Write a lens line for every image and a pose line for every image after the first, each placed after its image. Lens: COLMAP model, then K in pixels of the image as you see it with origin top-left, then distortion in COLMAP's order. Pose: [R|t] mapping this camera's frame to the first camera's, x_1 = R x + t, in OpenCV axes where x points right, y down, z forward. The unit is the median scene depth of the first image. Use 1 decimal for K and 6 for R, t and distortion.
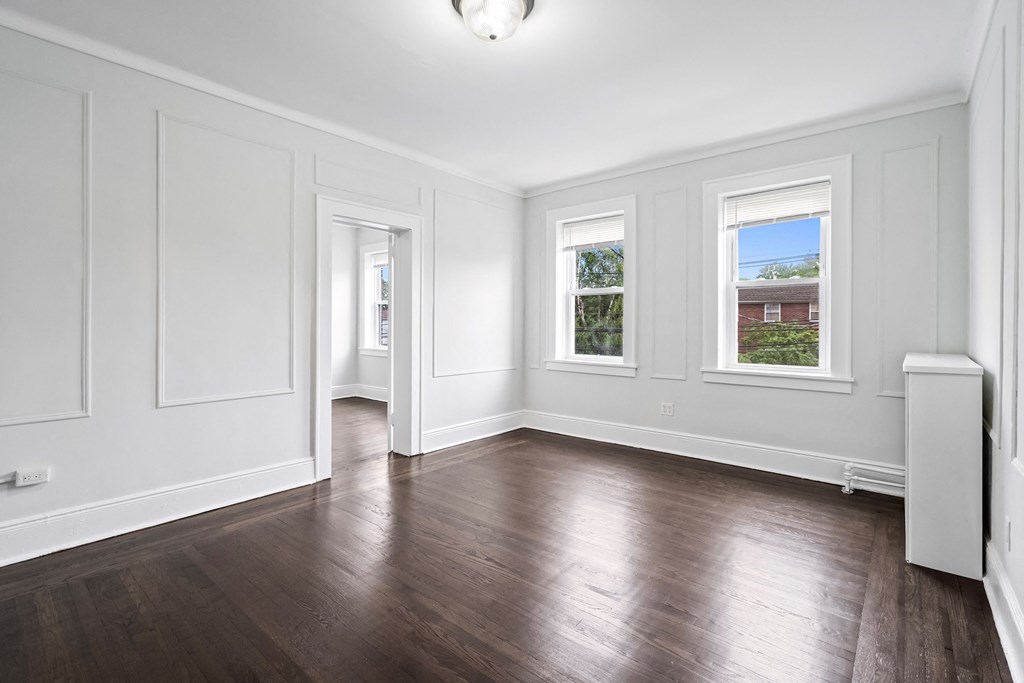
lens RADIAL K [[470.0, 0, 510.0], [0, 470.0, 321.3], [0, 0, 1]] dist [-0.003125, -0.000208]
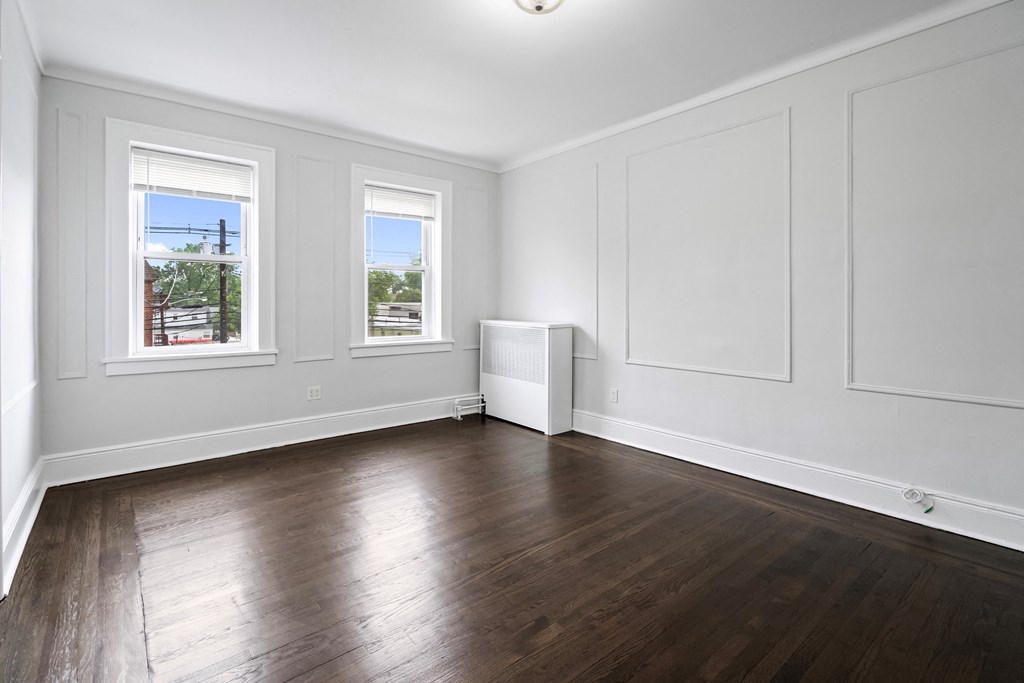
lens RADIAL K [[478.1, 0, 505.7], [0, 478.1, 303.7], [0, 0, 1]] dist [-0.003048, -0.000270]
pose [[0.182607, -0.003168, 0.983181, -0.553808], [-0.006133, 0.999972, 0.004361, 0.003017], [-0.983167, -0.006827, 0.182583, 0.477257]]
